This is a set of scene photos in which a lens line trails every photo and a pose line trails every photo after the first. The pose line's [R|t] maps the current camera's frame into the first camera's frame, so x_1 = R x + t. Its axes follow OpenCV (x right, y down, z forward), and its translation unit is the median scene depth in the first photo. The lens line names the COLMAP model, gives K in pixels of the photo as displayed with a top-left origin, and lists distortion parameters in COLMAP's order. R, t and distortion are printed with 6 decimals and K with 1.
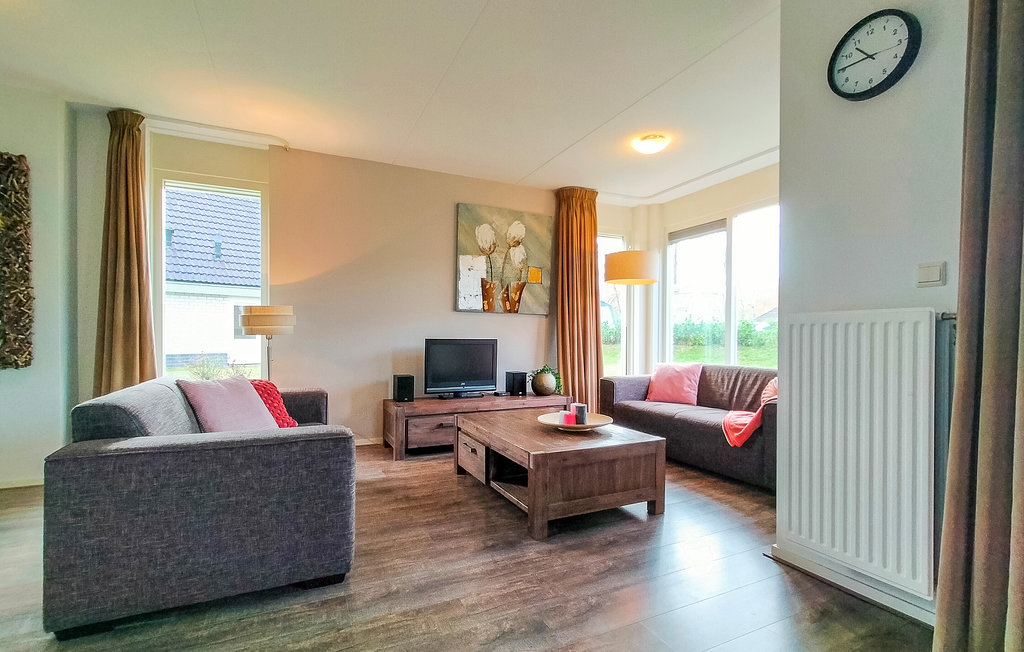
lens RADIAL K [[464.2, 0, 505.4], [0, 464.2, 340.0], [0, 0, 1]] dist [-0.007870, 0.000738]
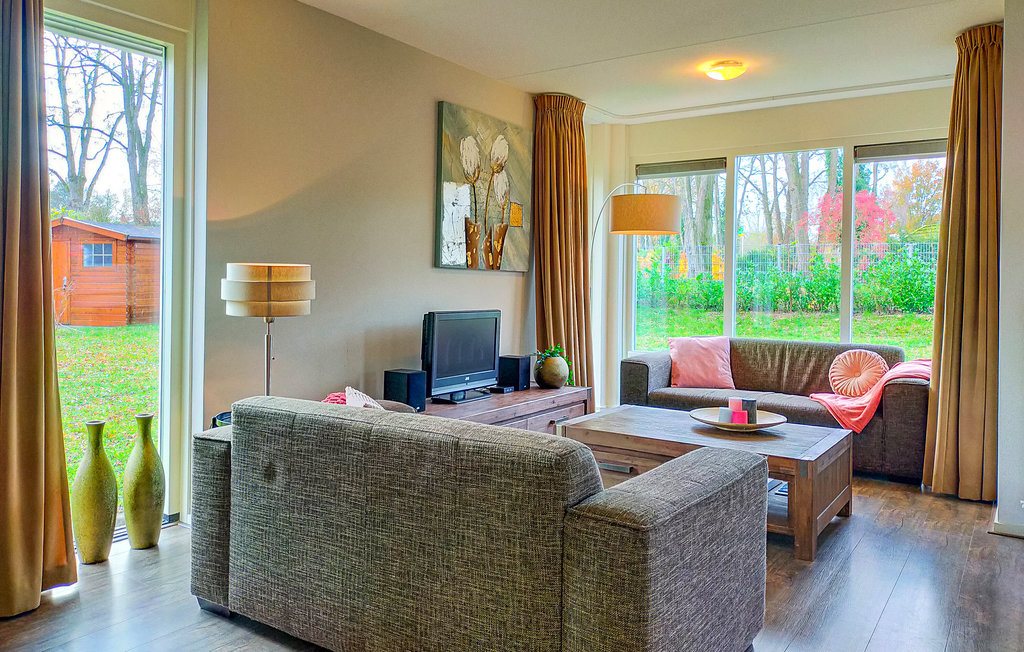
lens RADIAL K [[759.8, 0, 498.7], [0, 759.8, 286.9], [0, 0, 1]] dist [0.014112, -0.017258]
pose [[0.868128, 0.002524, 0.496335, -0.547380], [-0.003946, 0.999991, 0.001817, -0.036221], [-0.496325, -0.003535, 0.868129, 0.031412]]
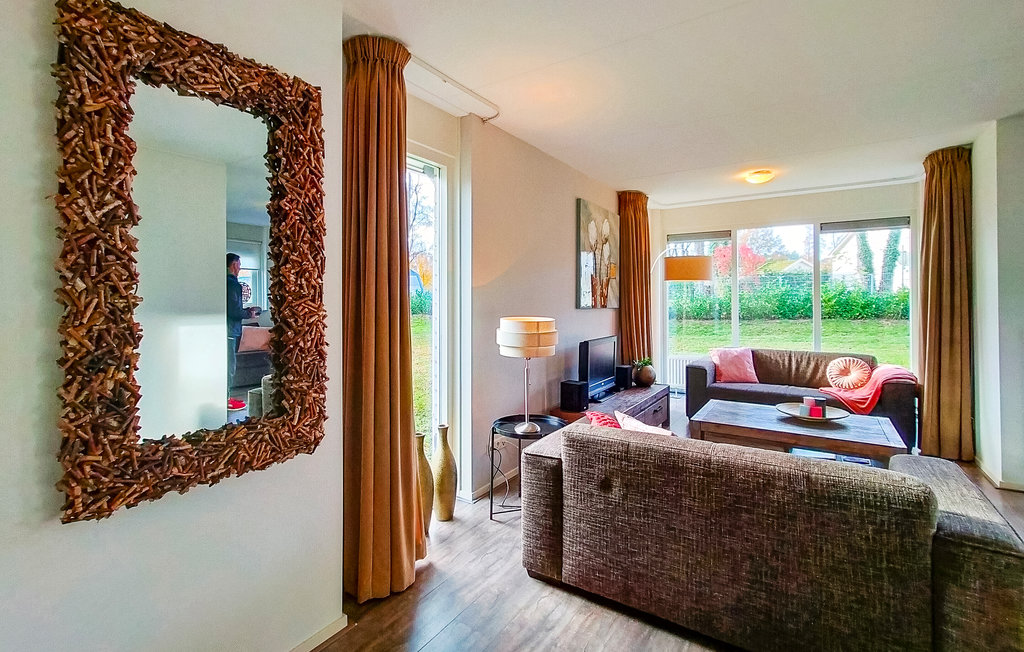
lens RADIAL K [[464.2, 0, 503.4], [0, 464.2, 295.4], [0, 0, 1]] dist [-0.007870, 0.000738]
pose [[0.861321, -0.002905, 0.508052, -0.721109], [0.009679, 0.999896, -0.010692, -0.079210], [-0.507968, 0.014127, 0.861260, 0.232428]]
